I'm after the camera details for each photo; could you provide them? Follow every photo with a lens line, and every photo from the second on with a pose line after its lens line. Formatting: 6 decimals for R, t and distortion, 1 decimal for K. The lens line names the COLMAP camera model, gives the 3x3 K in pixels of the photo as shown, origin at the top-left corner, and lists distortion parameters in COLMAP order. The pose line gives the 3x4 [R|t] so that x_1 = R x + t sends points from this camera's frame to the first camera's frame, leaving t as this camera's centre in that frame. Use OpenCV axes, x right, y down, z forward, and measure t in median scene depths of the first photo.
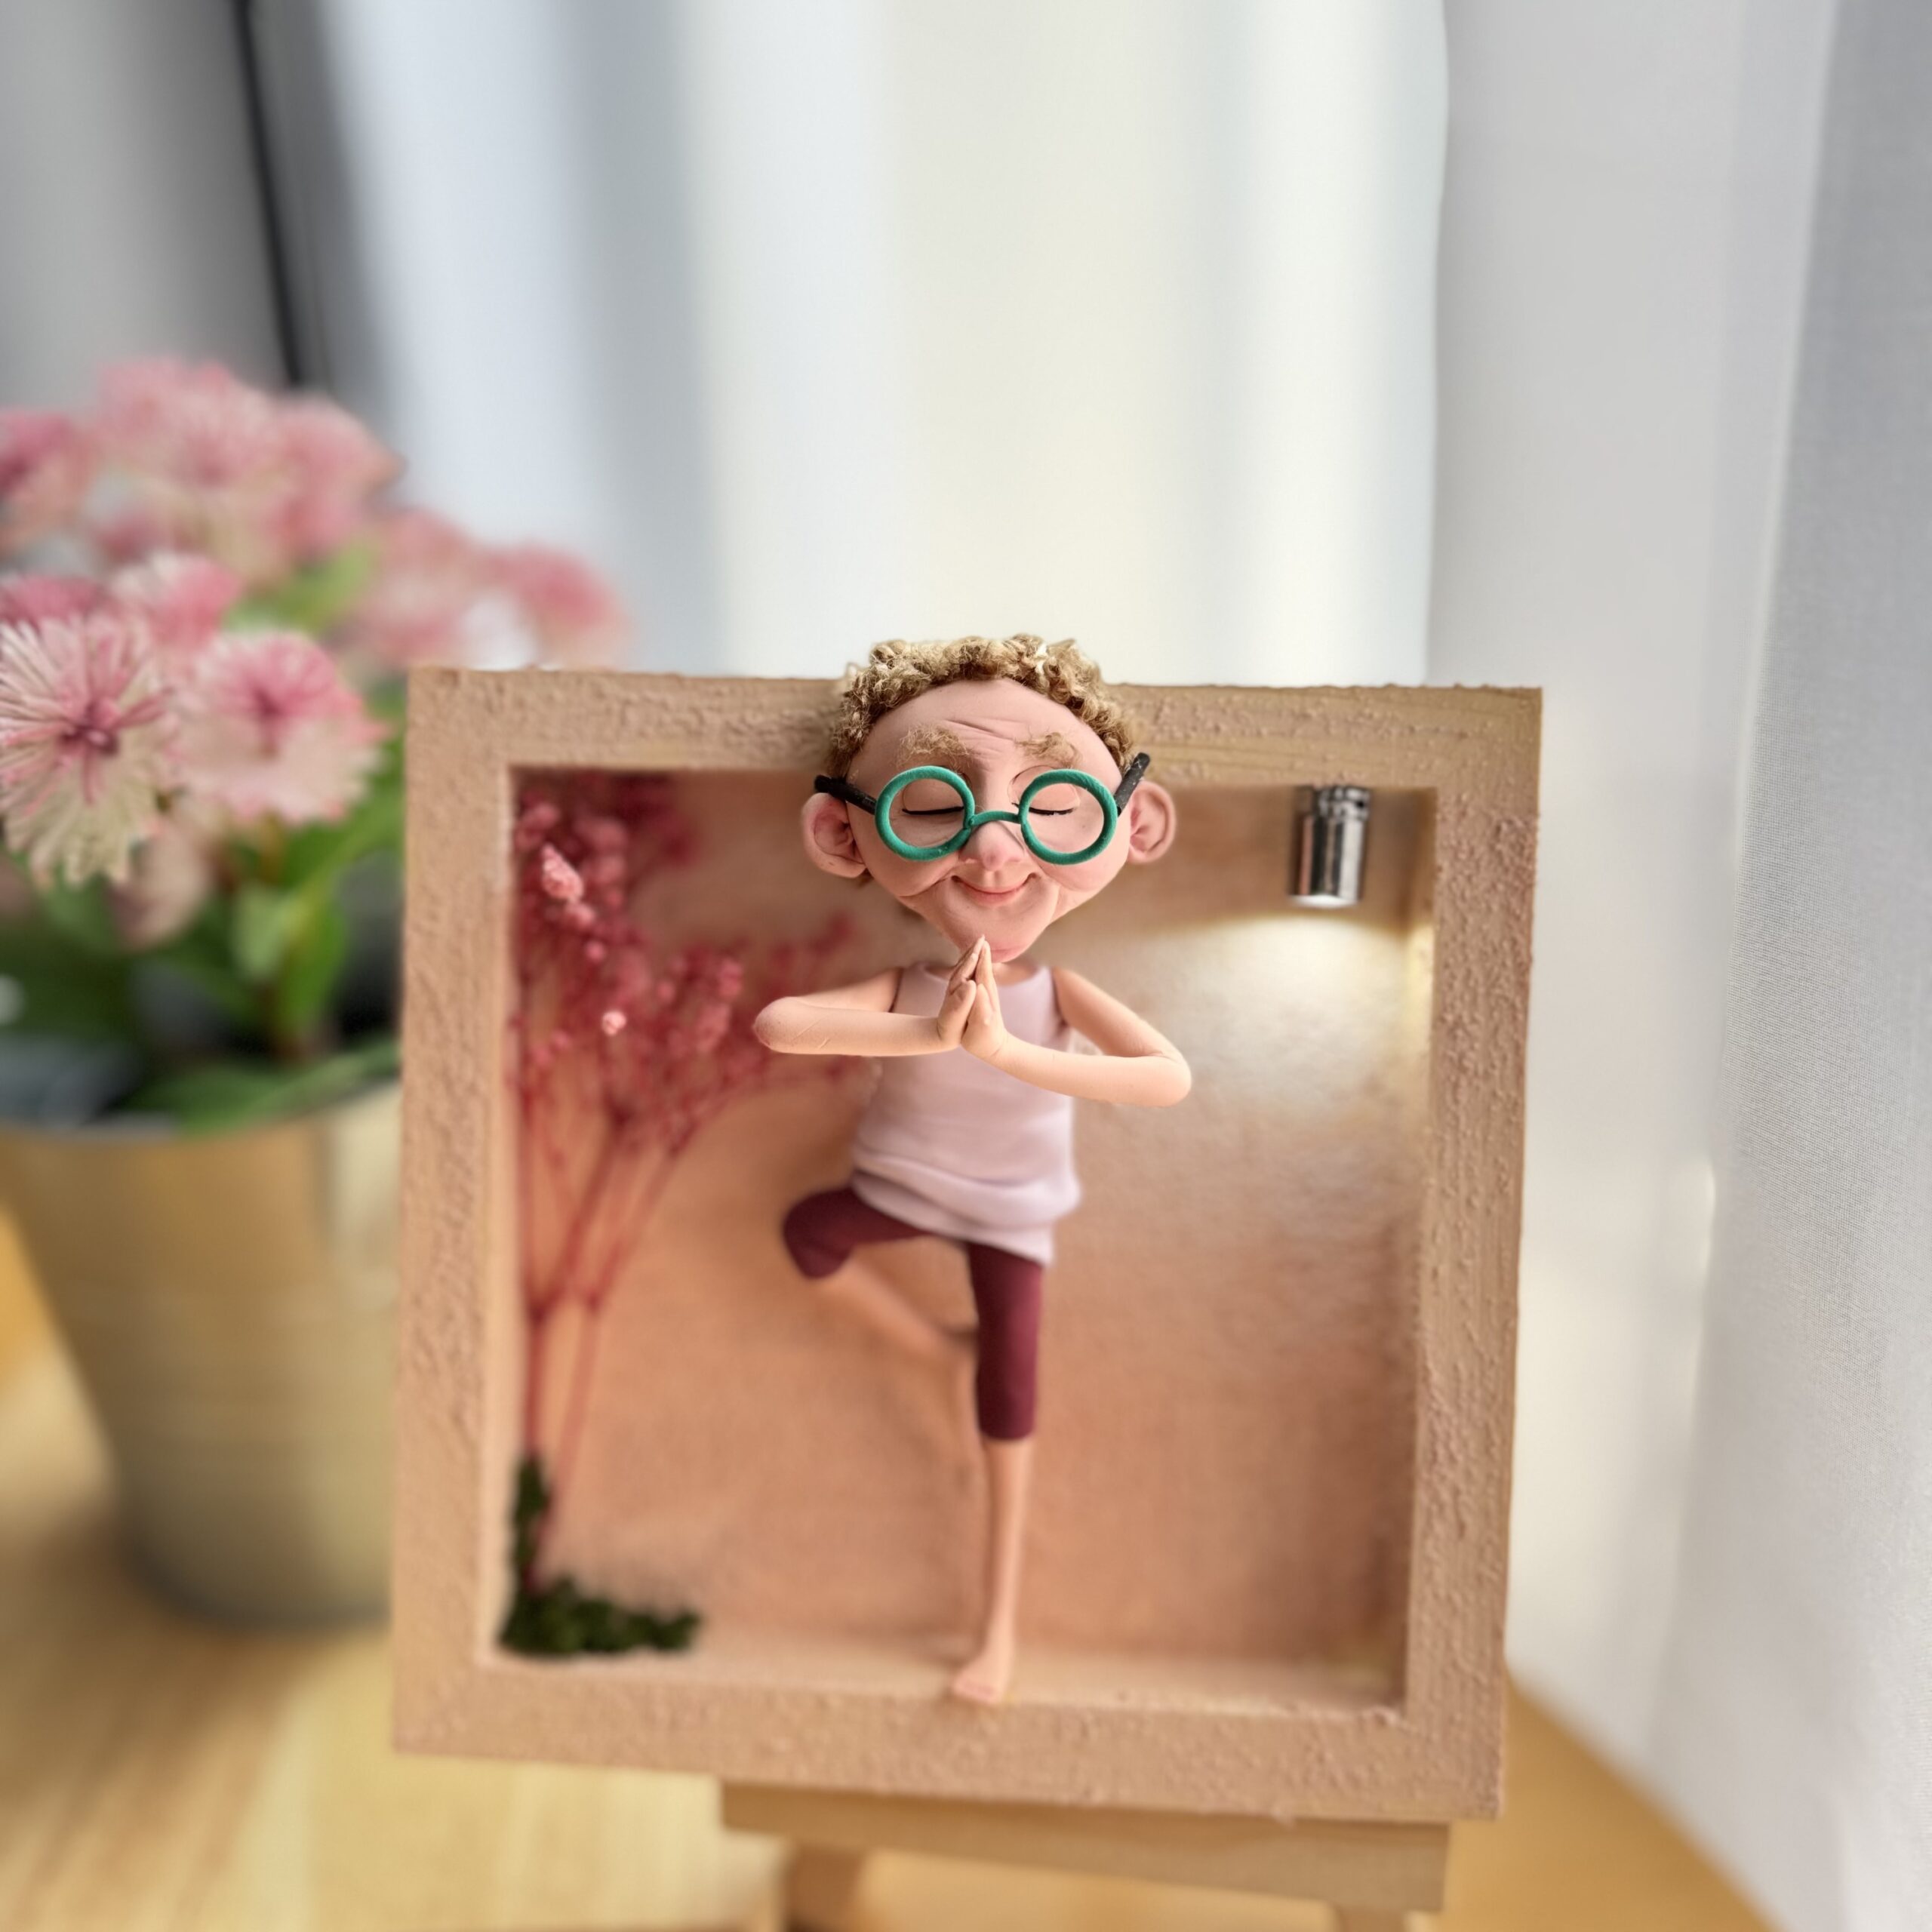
lens RADIAL K [[1911.8, 0, 962.5], [0, 1911.8, 984.7], [0, 0, 1]] dist [0.201098, -0.638704]
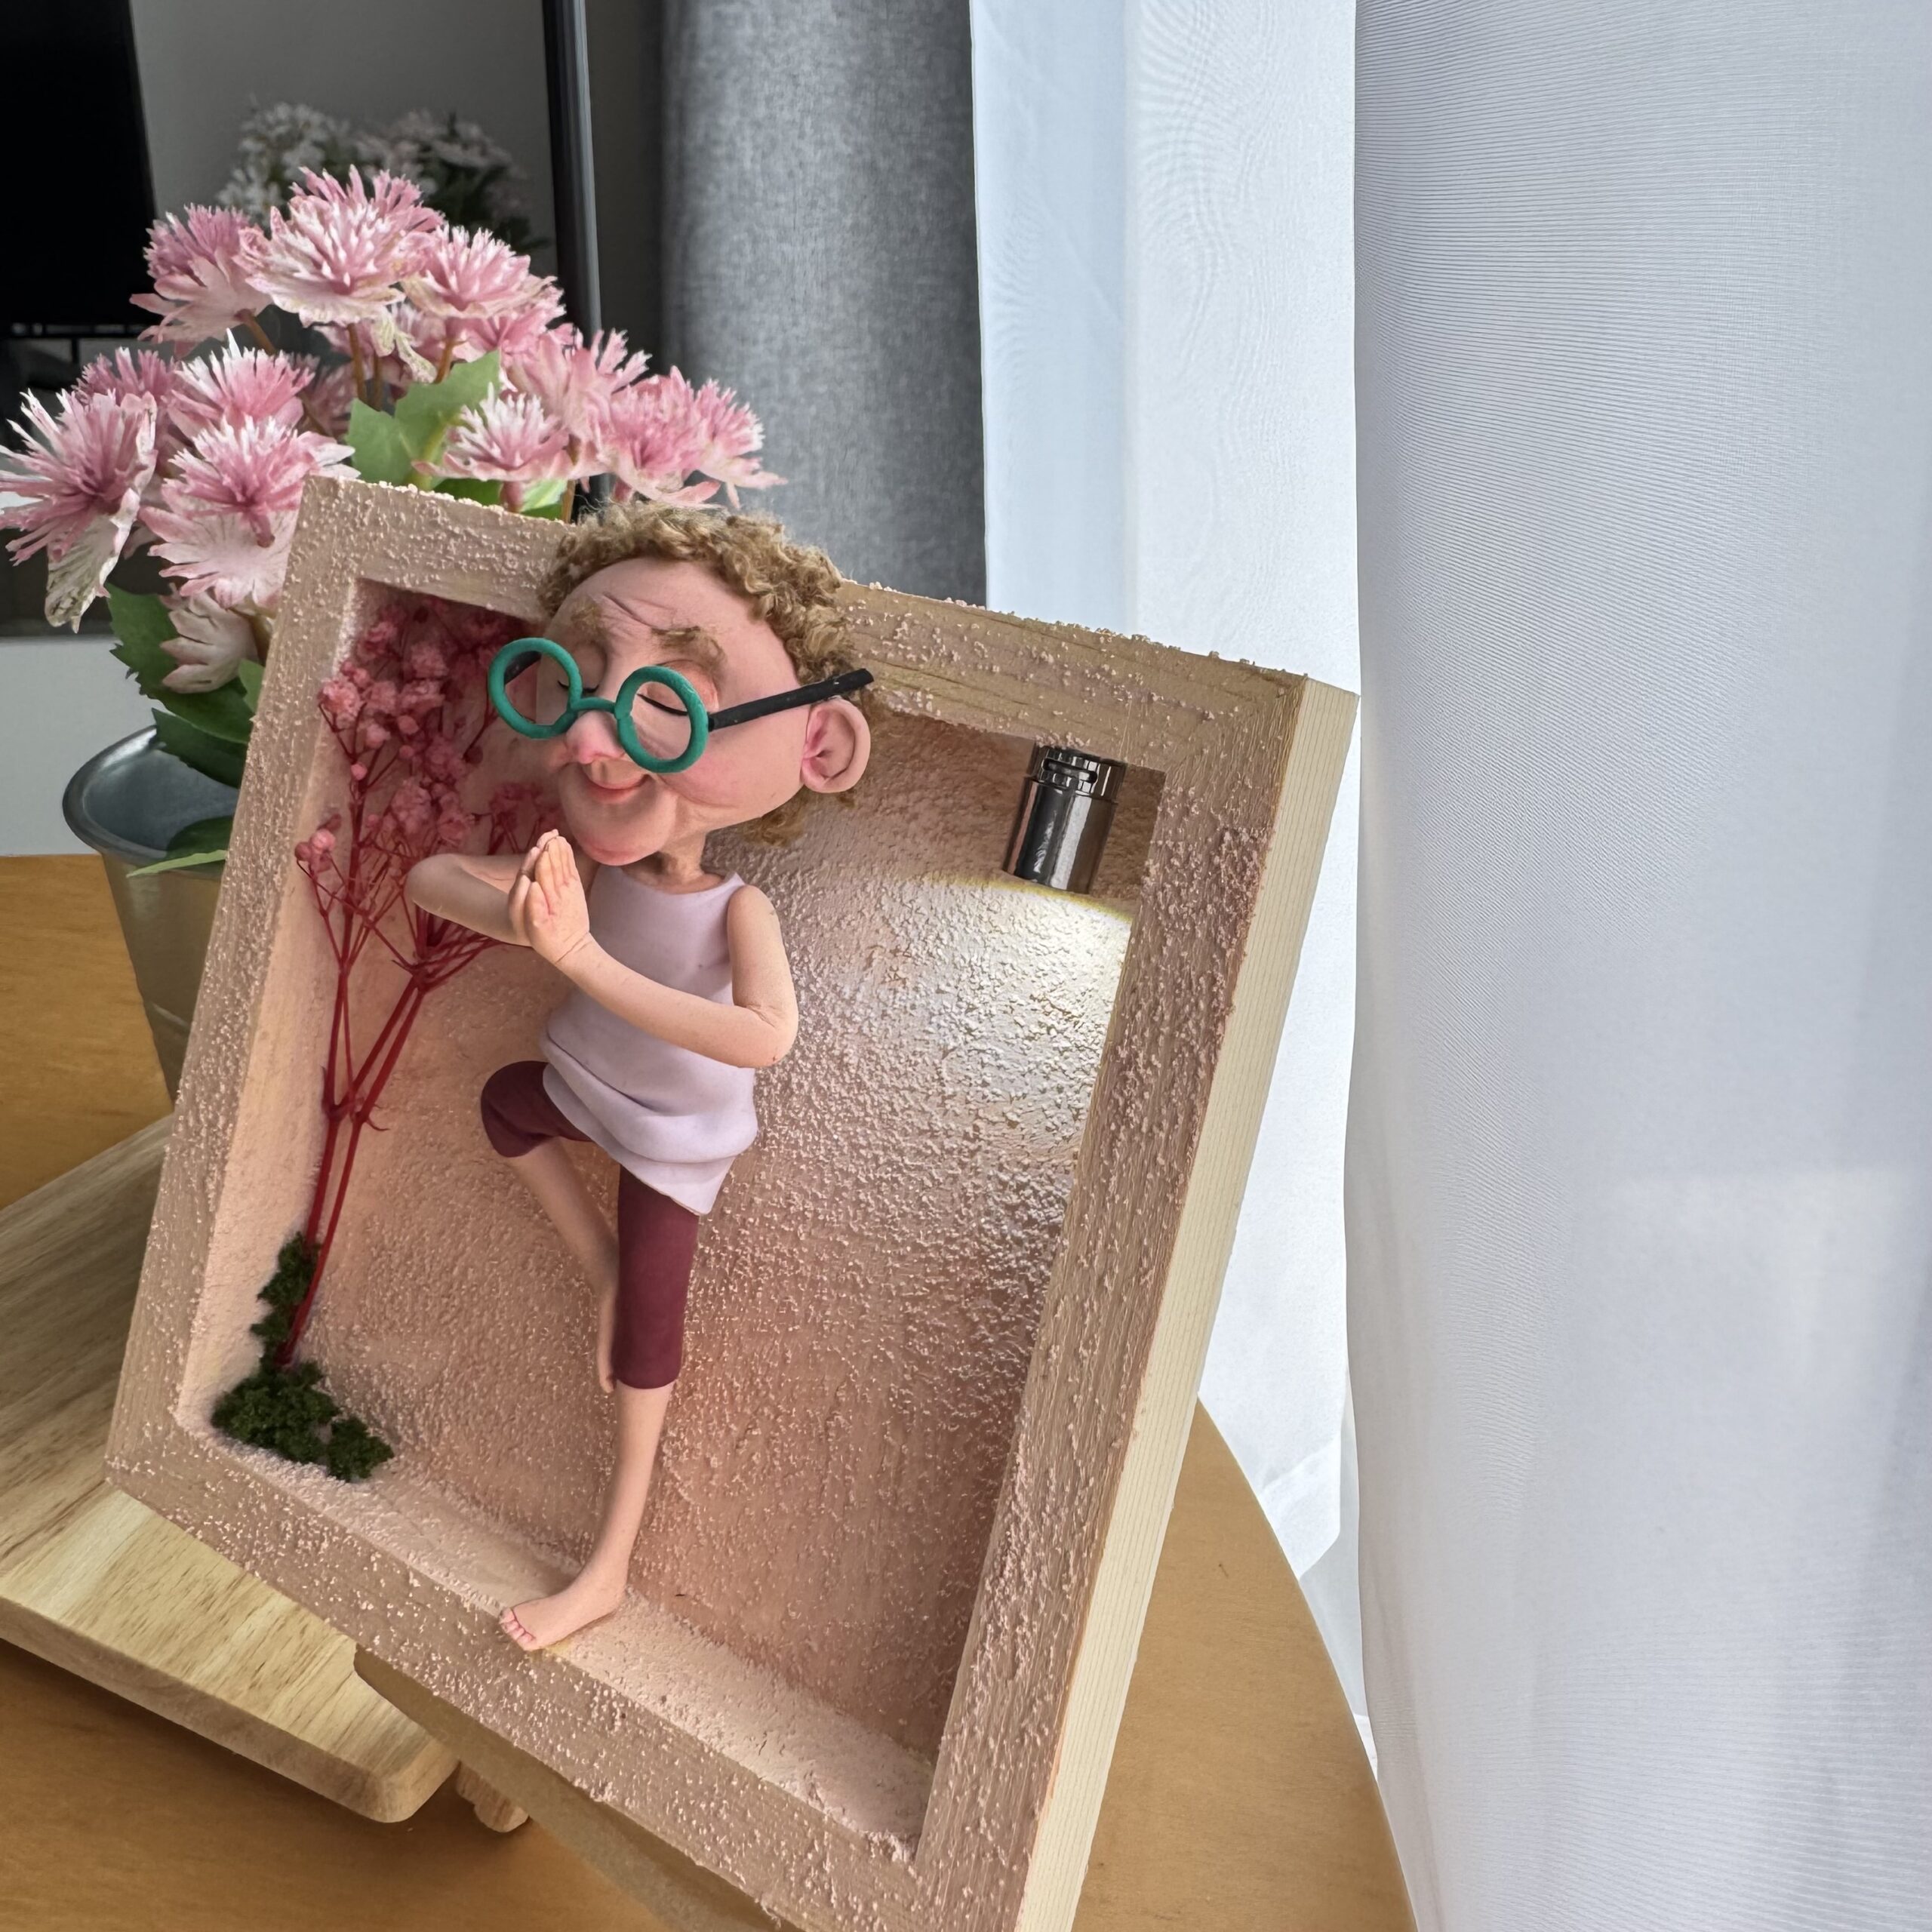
lens RADIAL K [[1832.7, 0, 969.3], [0, 1832.7, 759.3], [0, 0, 1]] dist [0.001232, -0.005702]
pose [[0.888688, 0.190230, -0.417187, 0.492356], [-0.206534, 0.978420, 0.006187, -0.095249], [0.409361, 0.080665, 0.908800, 0.261268]]
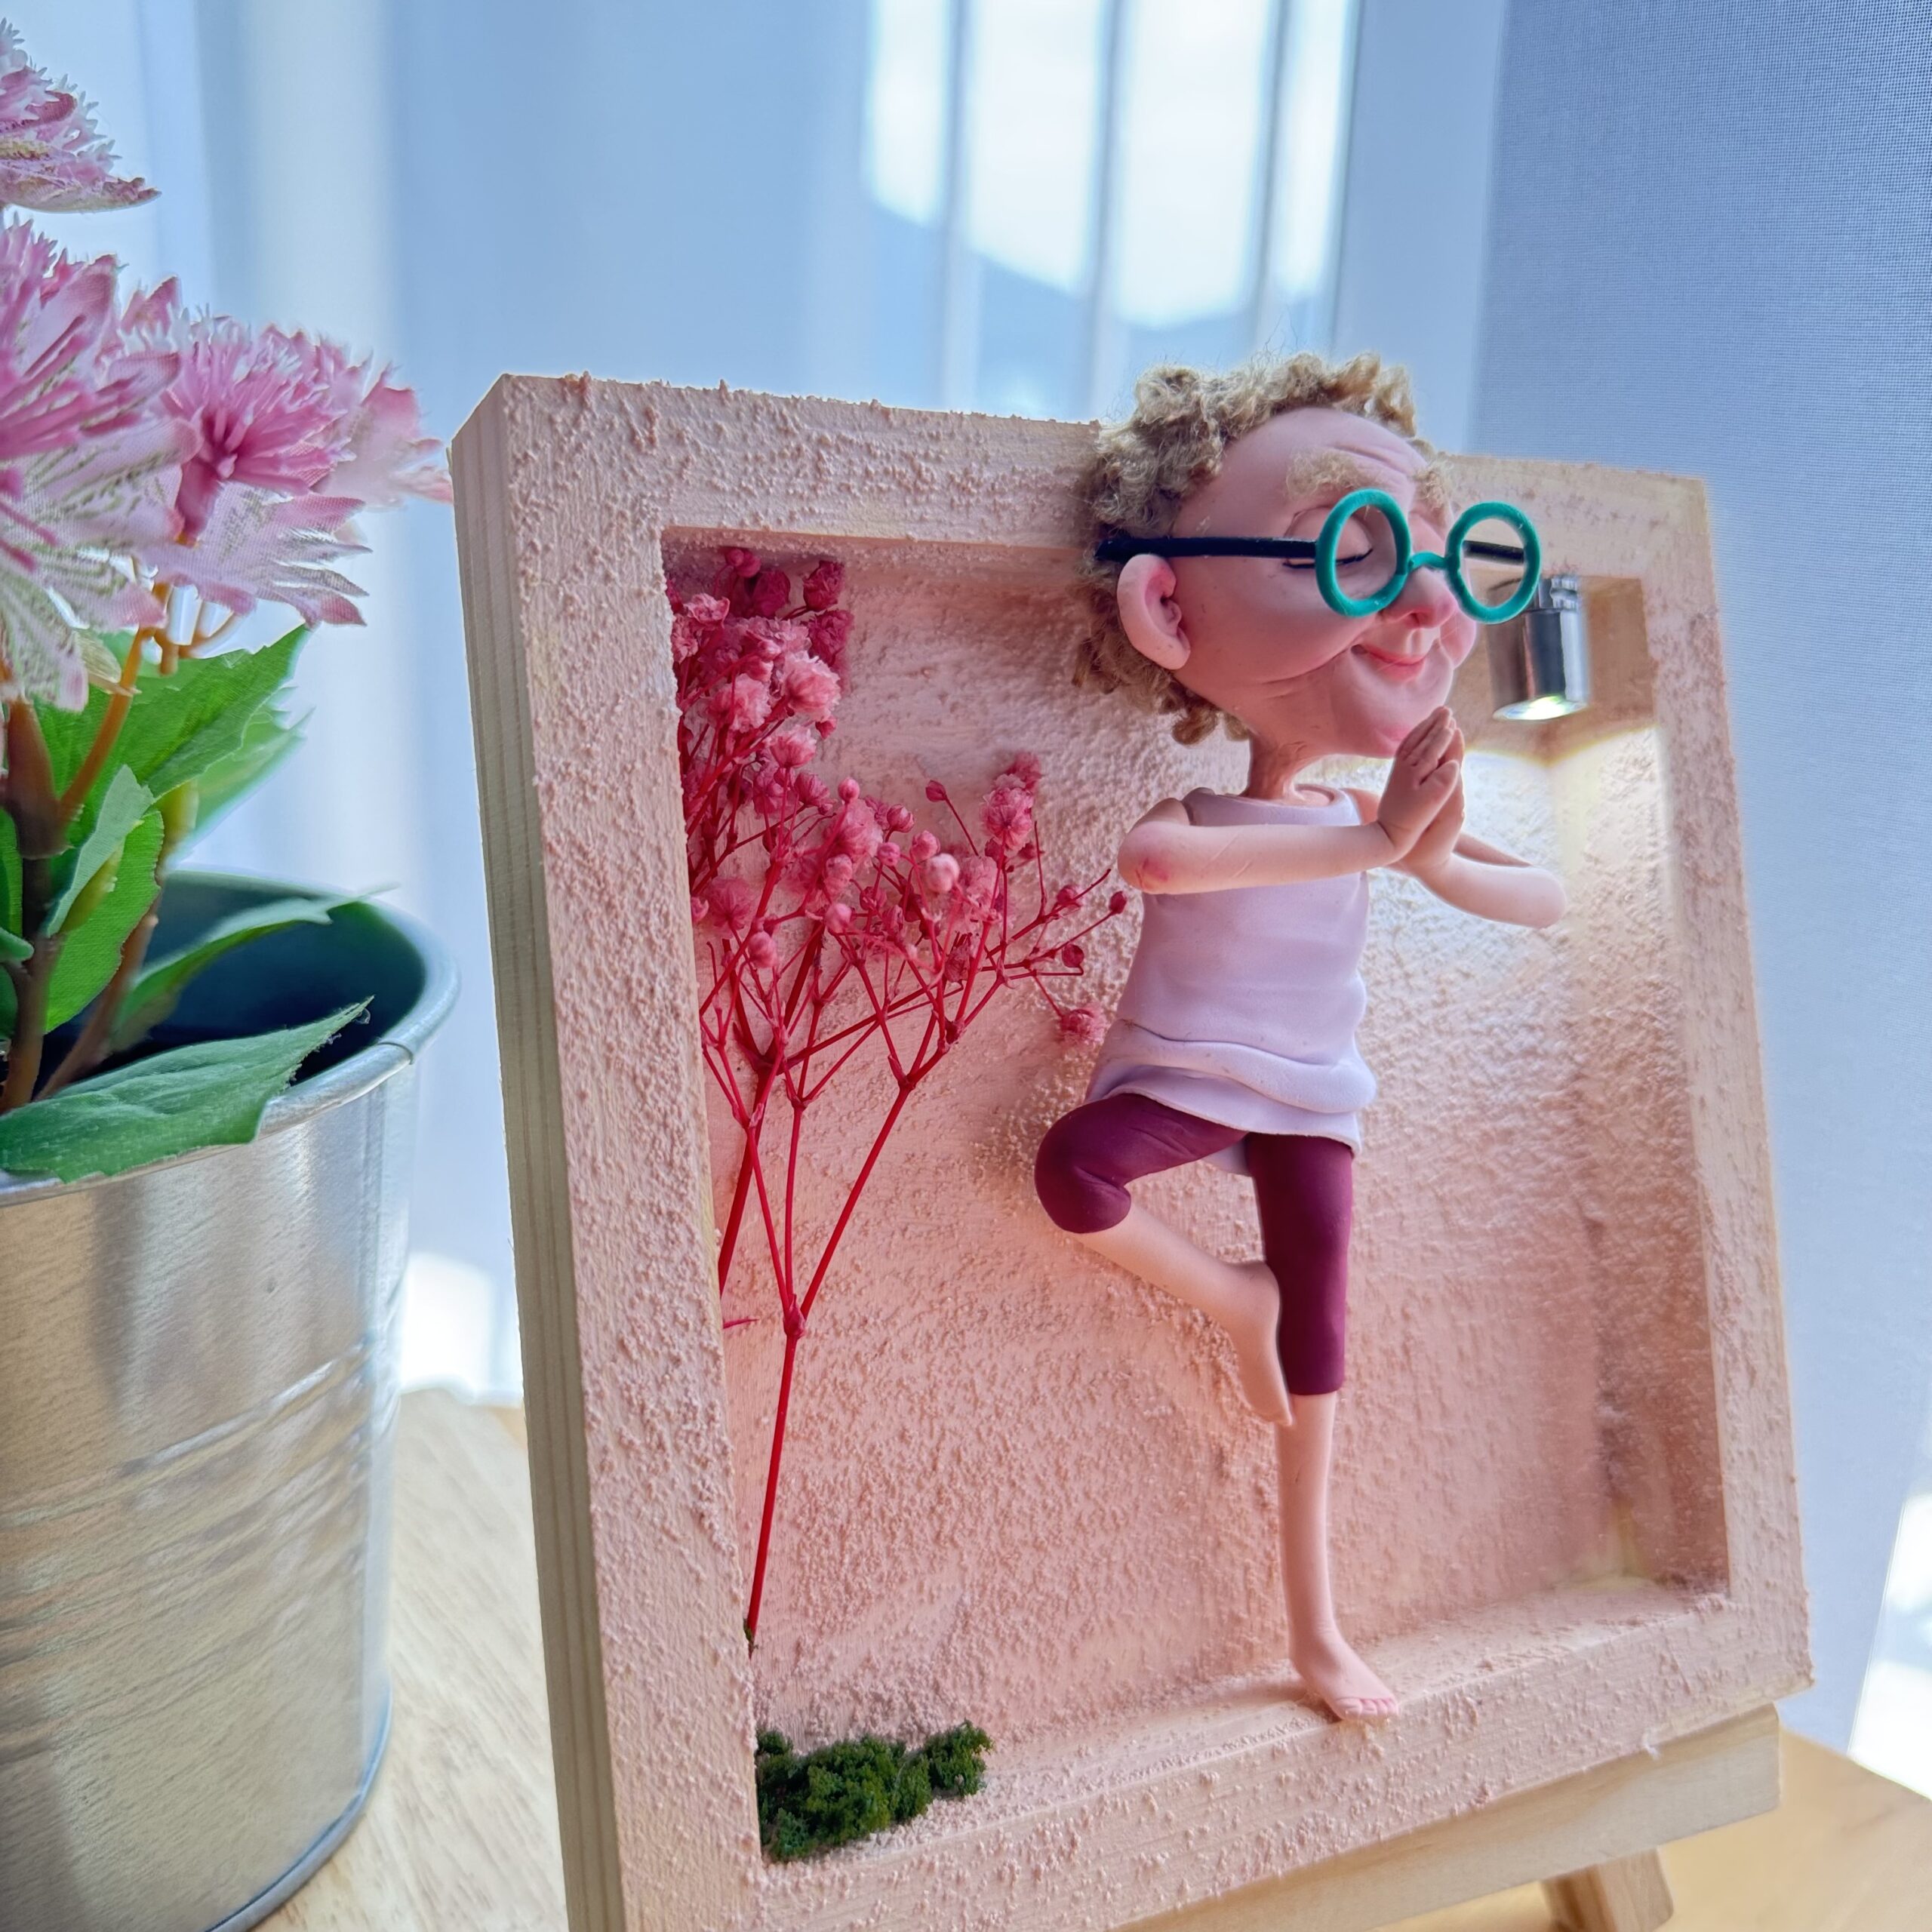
lens RADIAL K [[1911.8, 0, 962.5], [0, 1911.8, 984.7], [0, 0, 1]] dist [0.201098, -0.638704]
pose [[0.847107, -0.086308, 0.524366, -0.529720], [0.122283, 0.991903, -0.034283, 0.082452], [-0.517162, 0.093162, 0.850802, 0.396406]]
